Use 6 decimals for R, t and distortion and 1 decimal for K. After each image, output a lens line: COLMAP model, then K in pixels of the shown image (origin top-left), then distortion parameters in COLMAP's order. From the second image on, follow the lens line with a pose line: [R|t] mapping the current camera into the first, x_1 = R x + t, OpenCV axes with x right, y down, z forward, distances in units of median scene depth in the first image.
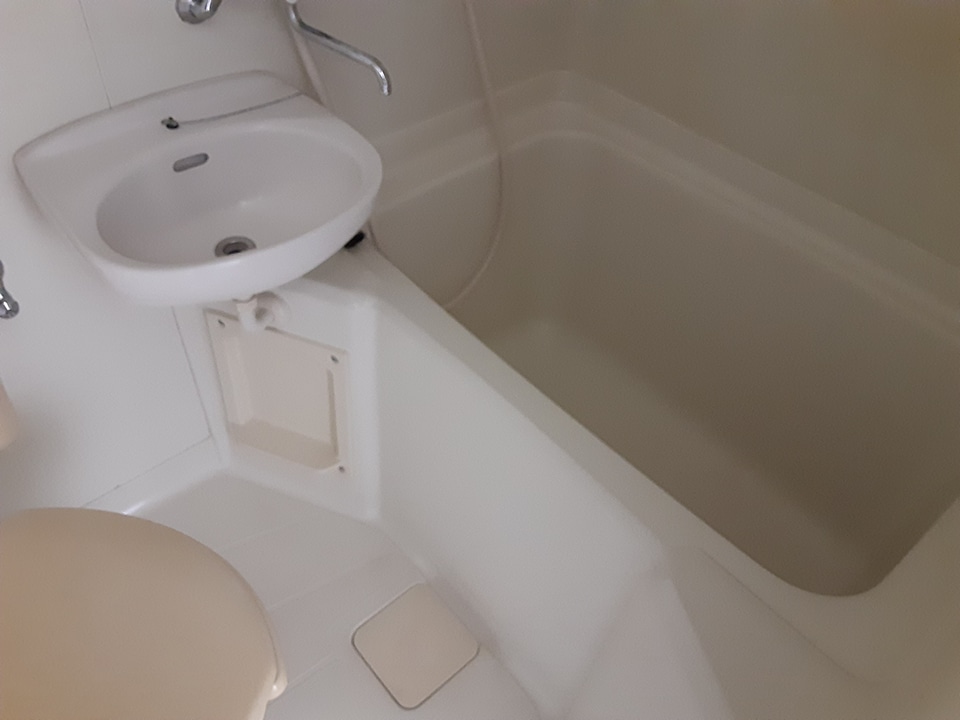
lens RADIAL K [[776.1, 0, 478.2], [0, 776.1, 364.5], [0, 0, 1]] dist [0.096756, -0.133465]
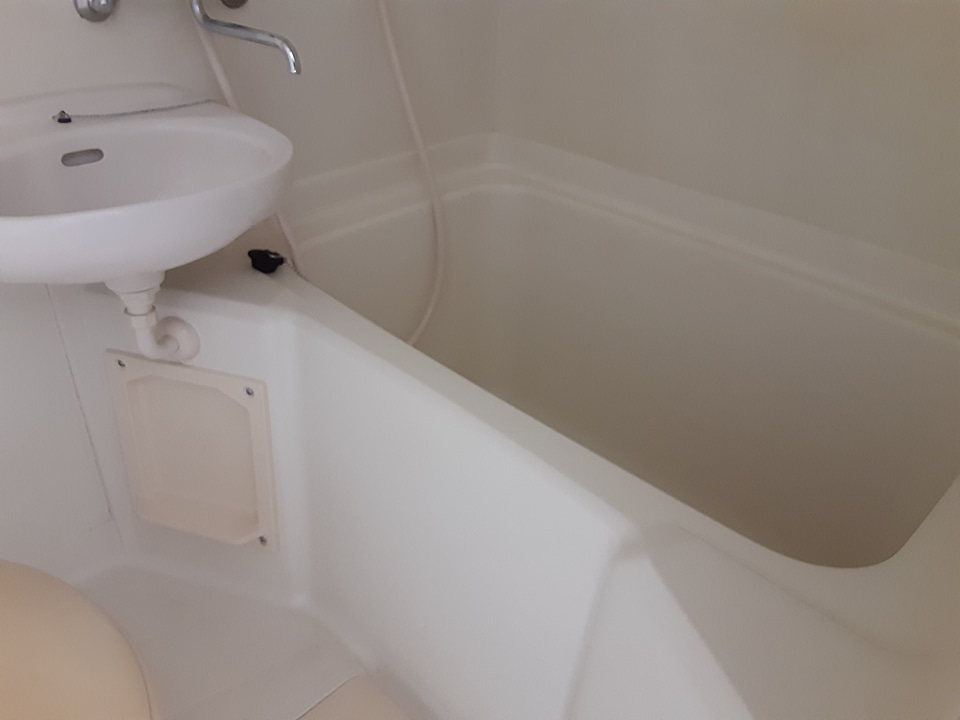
lens RADIAL K [[776.1, 0, 472.9], [0, 776.1, 356.2], [0, 0, 1]] dist [0.096756, -0.133465]
pose [[0.997934, -0.051828, 0.037955, 0.038637], [0.059700, 0.966398, -0.250023, 0.207951], [-0.023721, 0.251773, 0.967496, 0.147922]]
